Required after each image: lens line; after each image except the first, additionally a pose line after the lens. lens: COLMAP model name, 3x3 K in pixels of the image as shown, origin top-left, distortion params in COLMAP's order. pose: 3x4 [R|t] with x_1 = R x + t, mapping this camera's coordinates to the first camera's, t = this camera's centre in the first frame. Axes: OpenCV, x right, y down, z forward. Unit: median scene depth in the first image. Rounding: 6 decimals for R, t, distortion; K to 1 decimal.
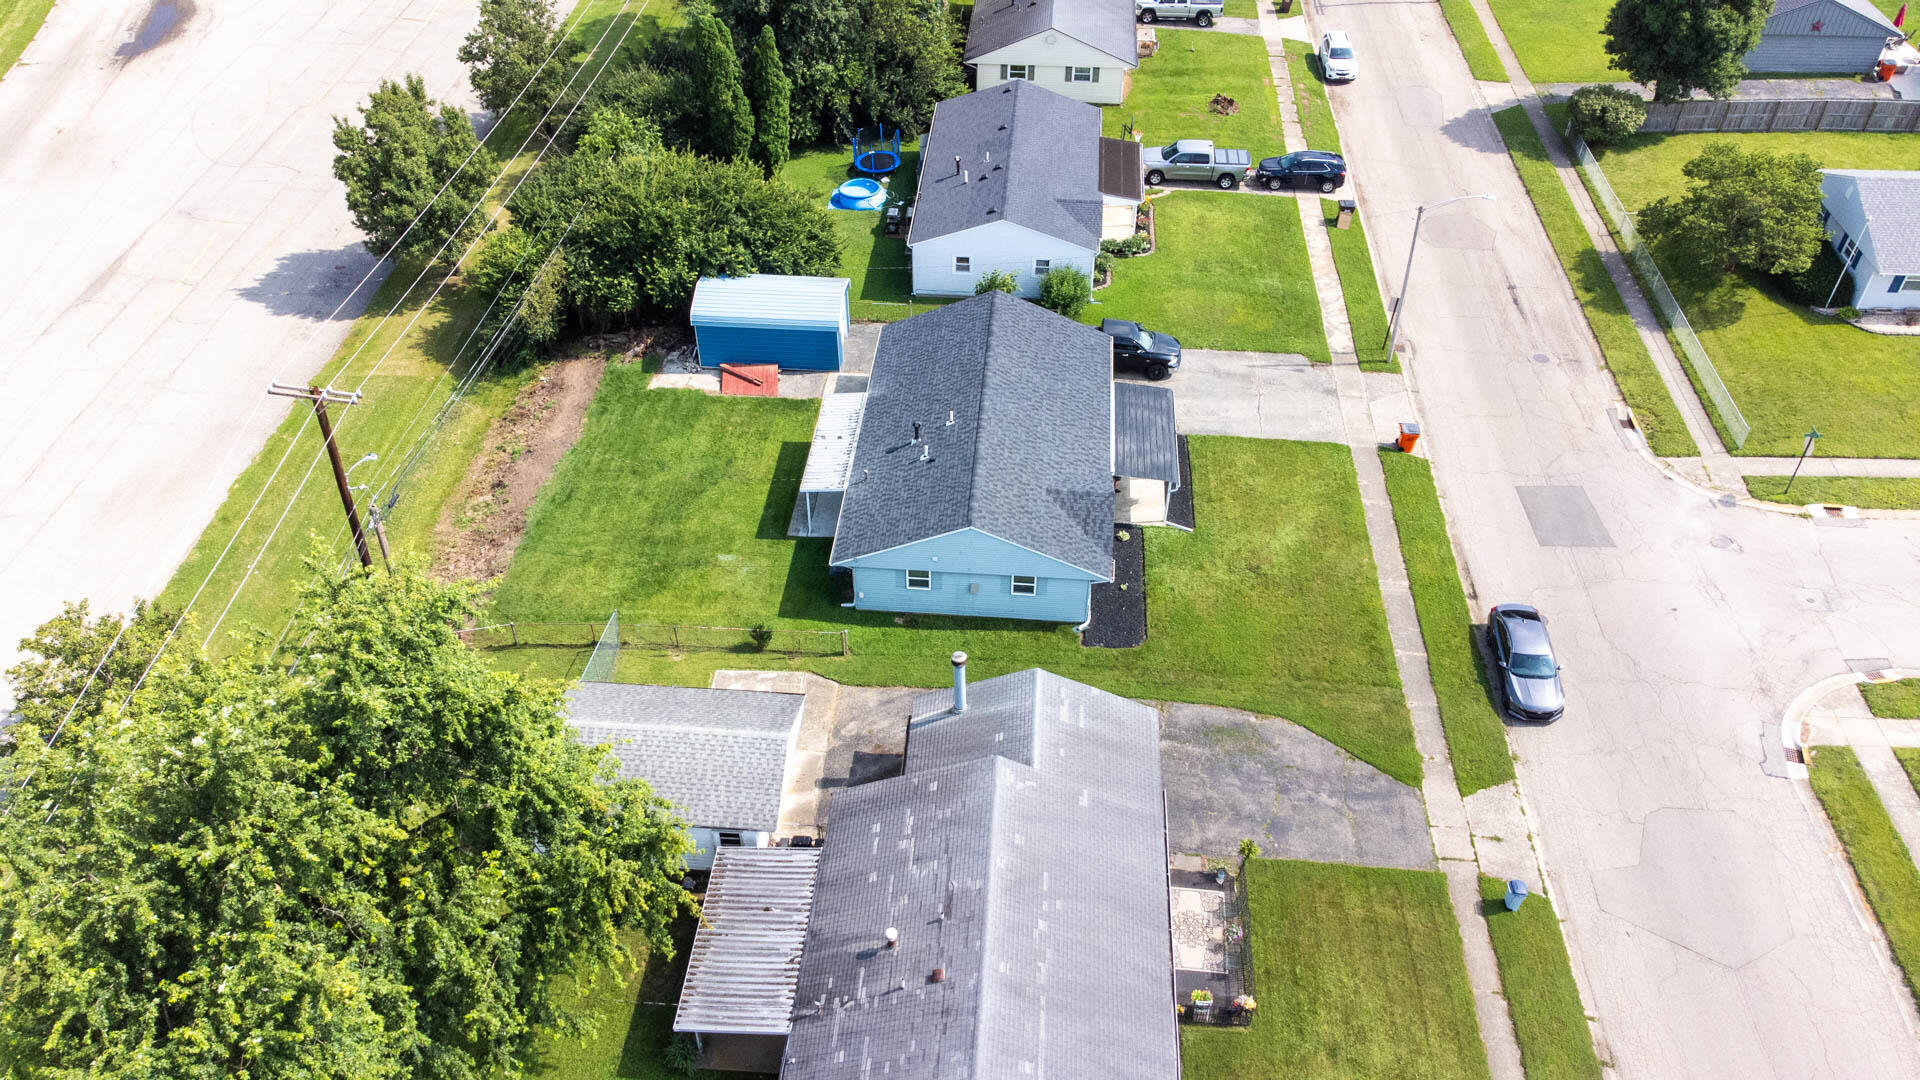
lens RADIAL K [[1429.2, 0, 955.7], [0, 1429.2, 535.7], [0, 0, 1]] dist [0.031614, 0.030547]
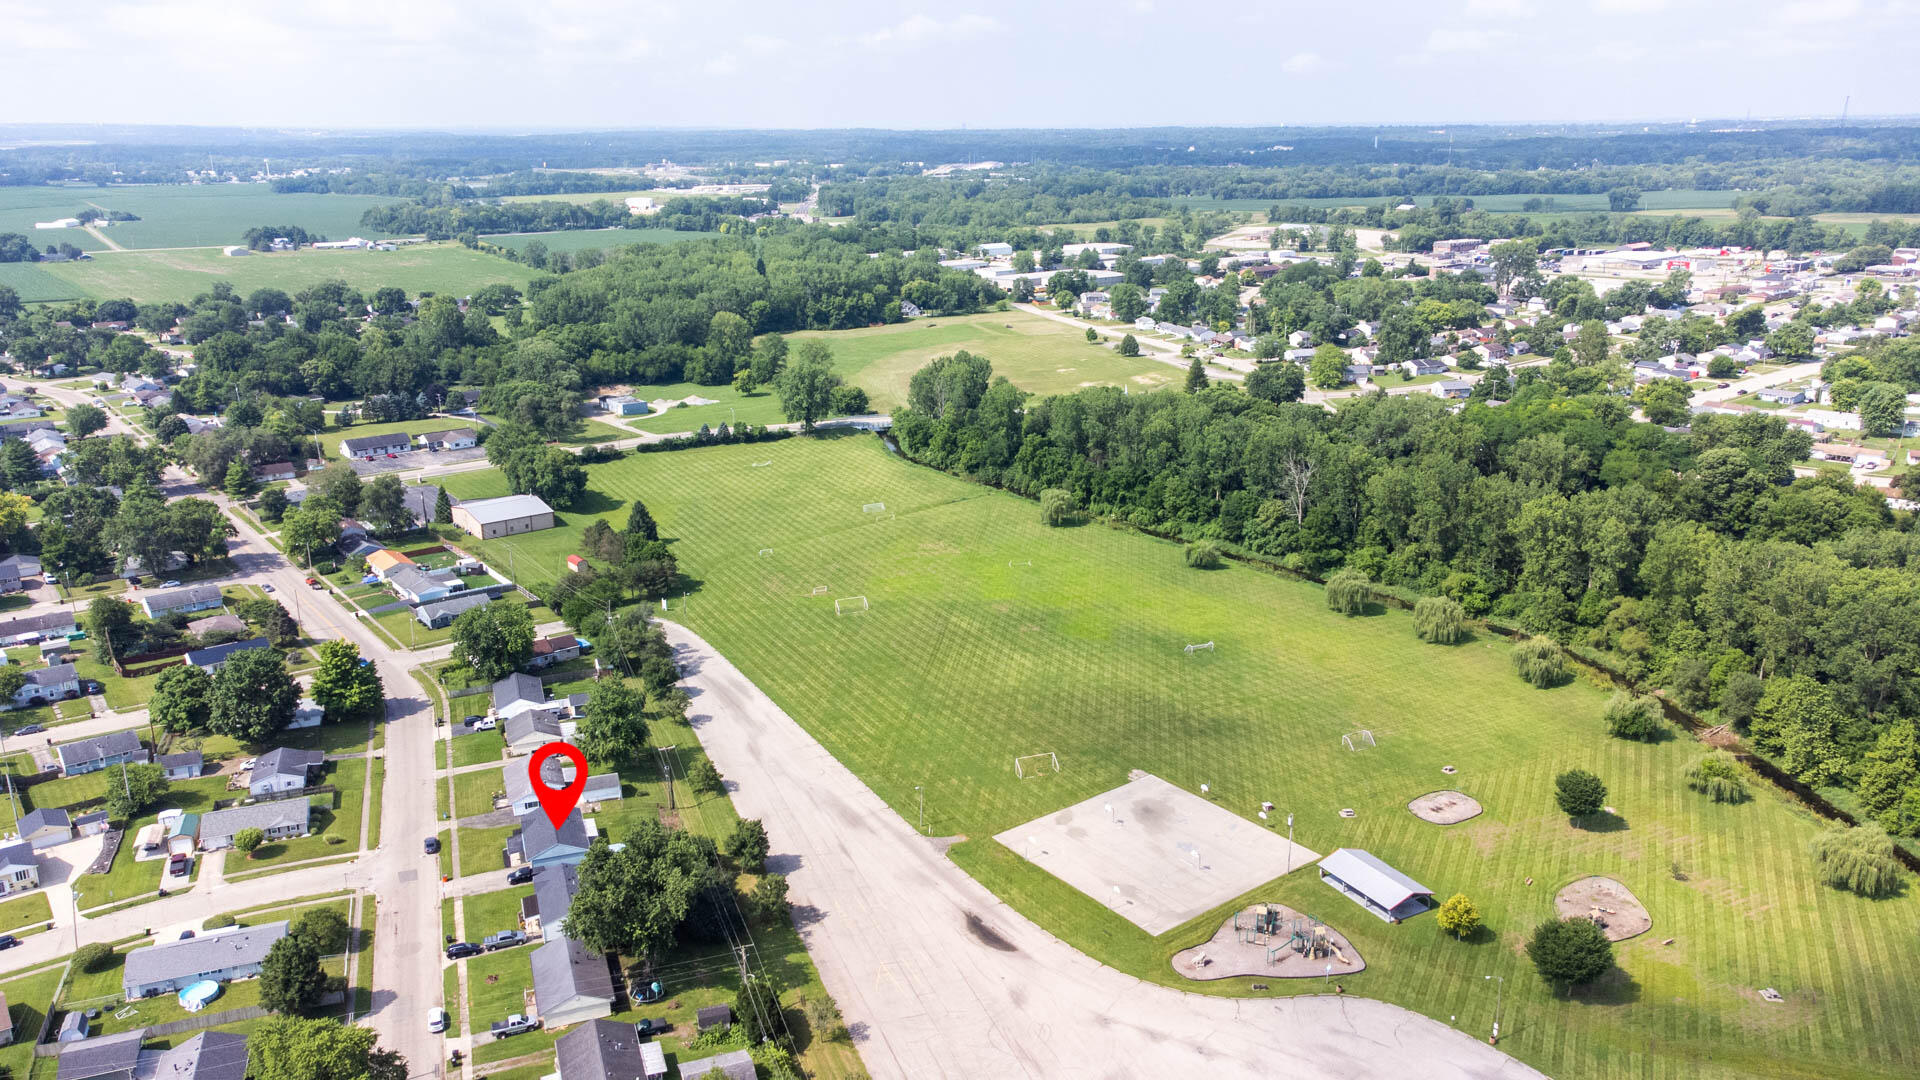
lens RADIAL K [[1422.5, 0, 955.5], [0, 1422.5, 546.7], [0, 0, 1]] dist [0.037442, 0.021669]
pose [[-0.909882, 0.122529, -0.396359, 0.431085], [-0.267732, 0.556392, 0.786605, -3.494436], [0.316913, 0.821836, -0.473446, 2.239637]]
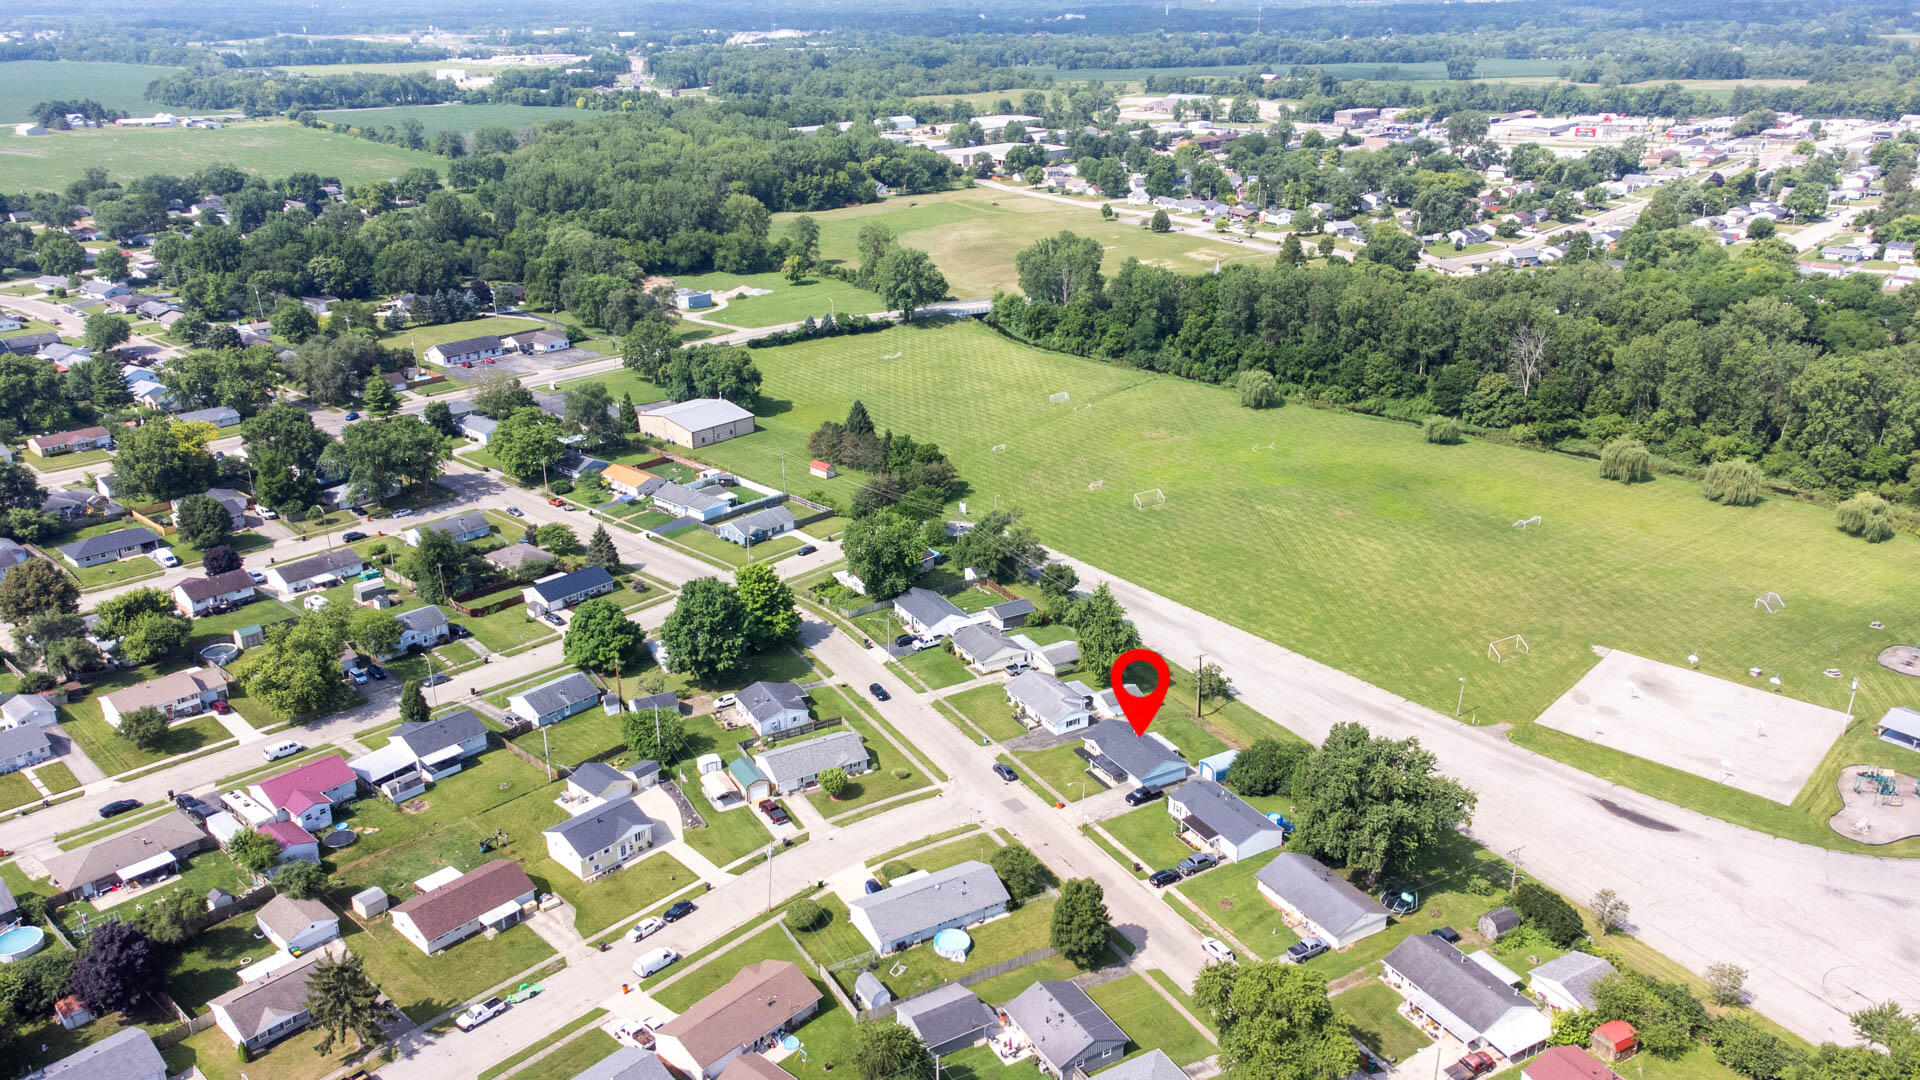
lens RADIAL K [[1429.2, 0, 955.7], [0, 1429.2, 535.7], [0, 0, 1]] dist [0.031614, 0.030547]
pose [[-0.827561, 0.201128, -0.524109, 2.055470], [-0.366677, 0.513276, 0.775948, -2.807769], [0.425077, 0.834324, -0.351018, 1.423502]]
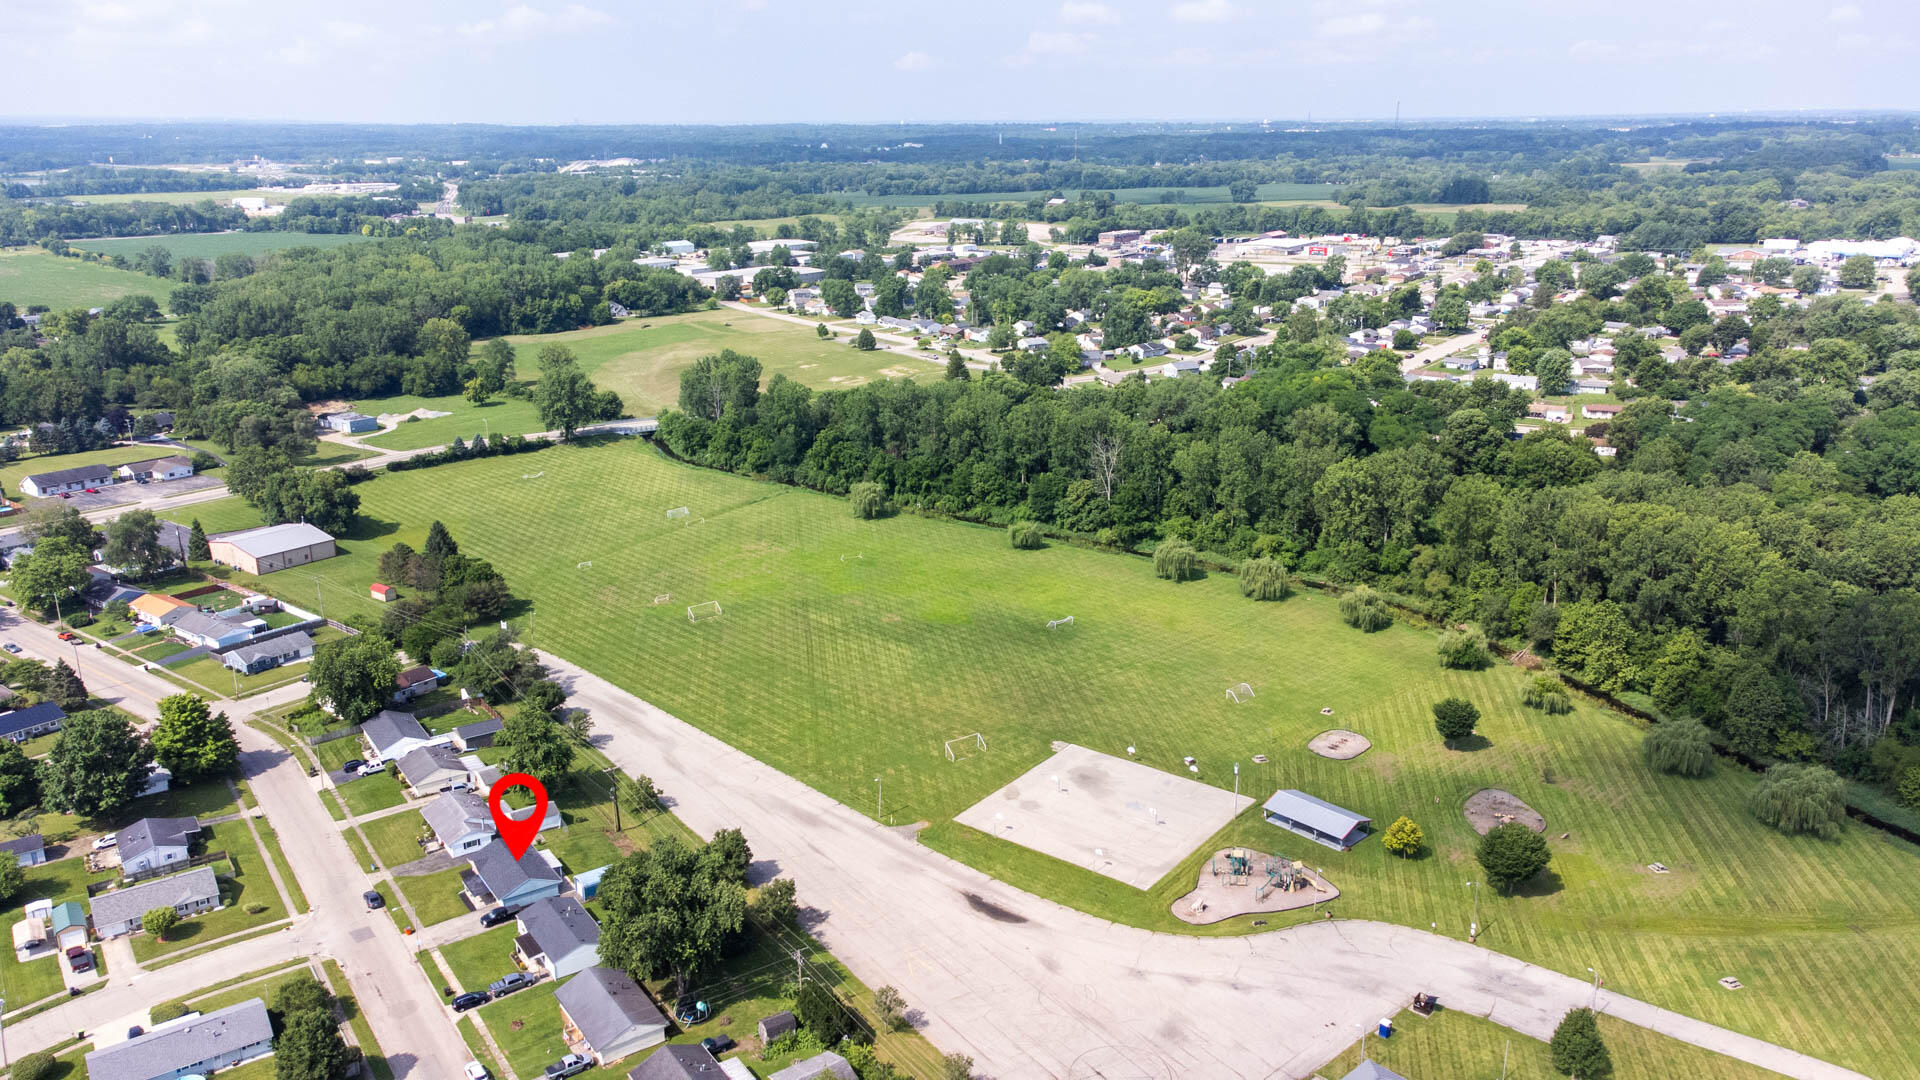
lens RADIAL K [[1422.5, 0, 955.5], [0, 1422.5, 546.7], [0, 0, 1]] dist [0.037442, 0.021669]
pose [[-0.774788, 0.184845, -0.604595, 1.103185], [-0.411099, 0.579227, 0.703913, -3.275398], [0.480313, 0.793932, -0.372789, 1.979616]]
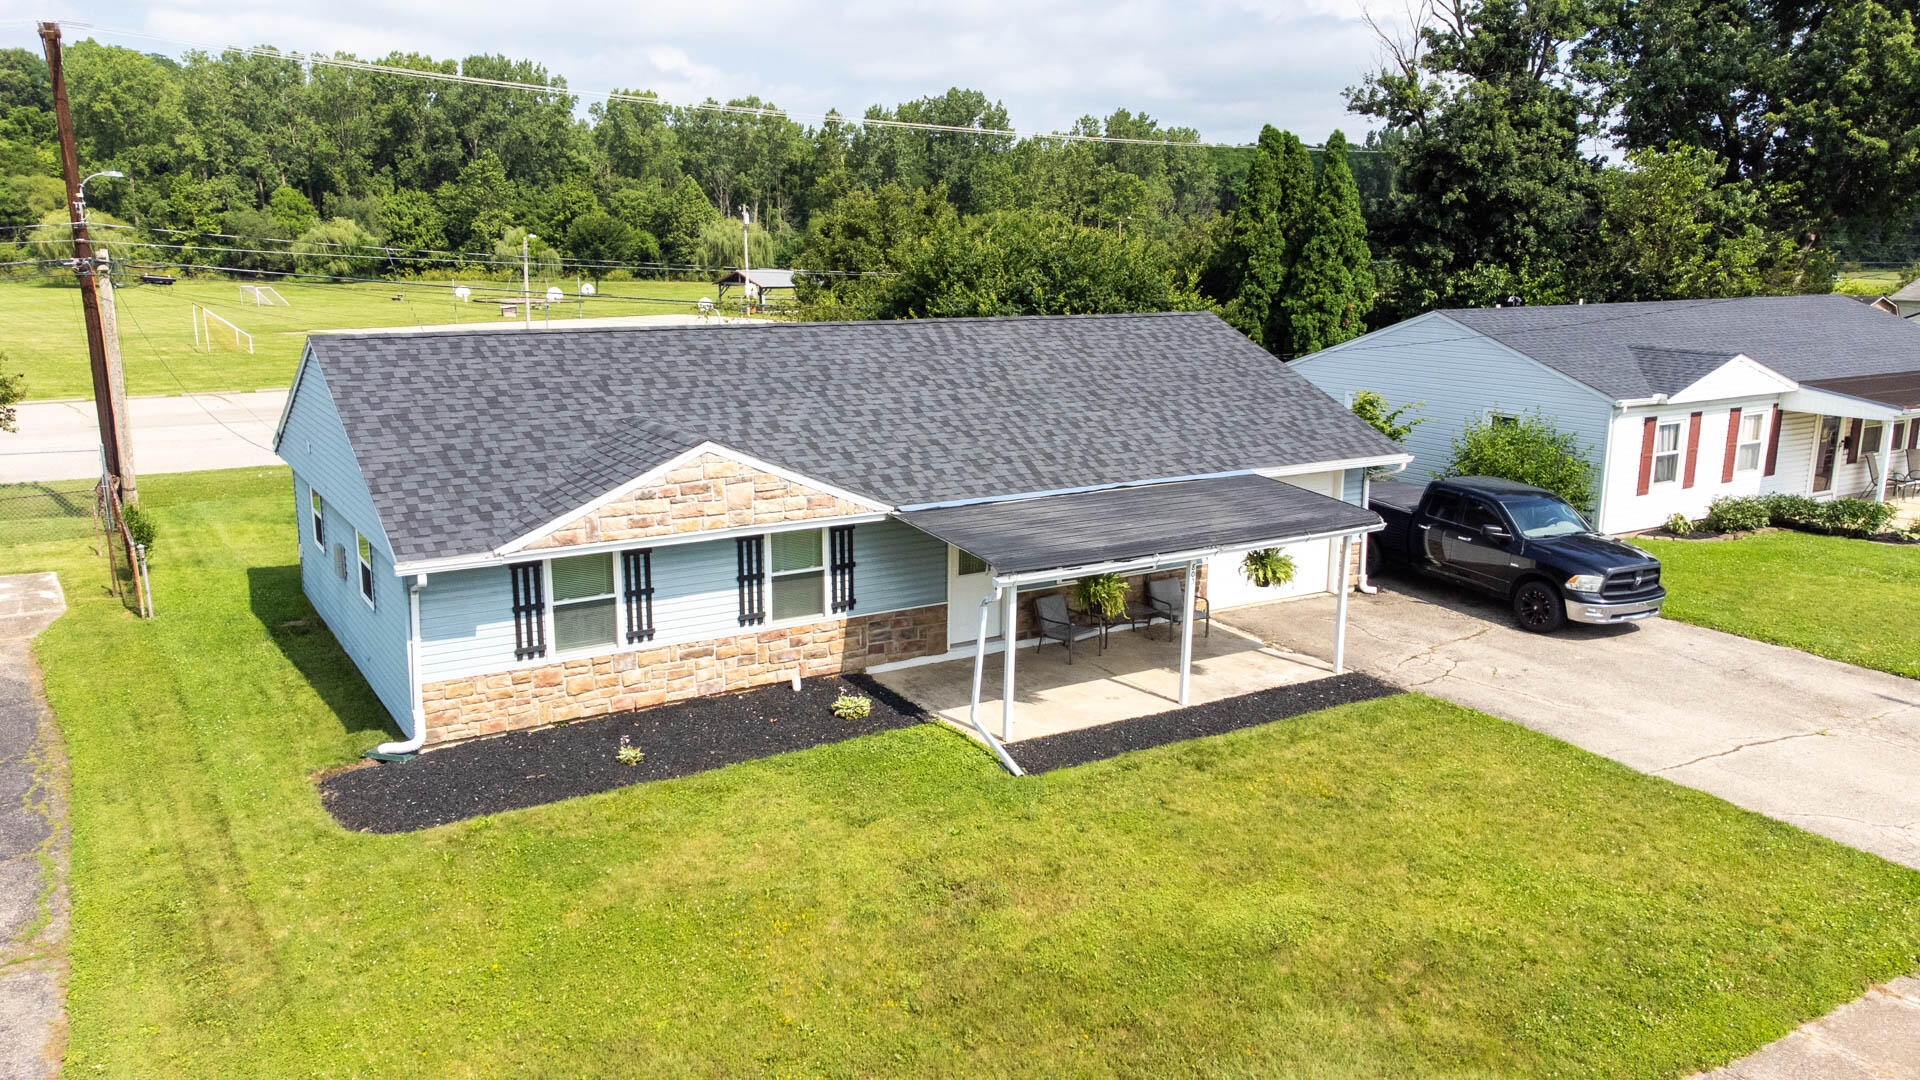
lens RADIAL K [[1430.3, 0, 958.8], [0, 1430.3, 543.3], [0, 0, 1]] dist [-0.020866, 0.130498]
pose [[0.595359, 0.171800, -0.784878, 0.309211], [-0.528903, 0.819162, -0.221889, 0.023118], [0.604821, 0.547228, 0.578561, 0.665318]]
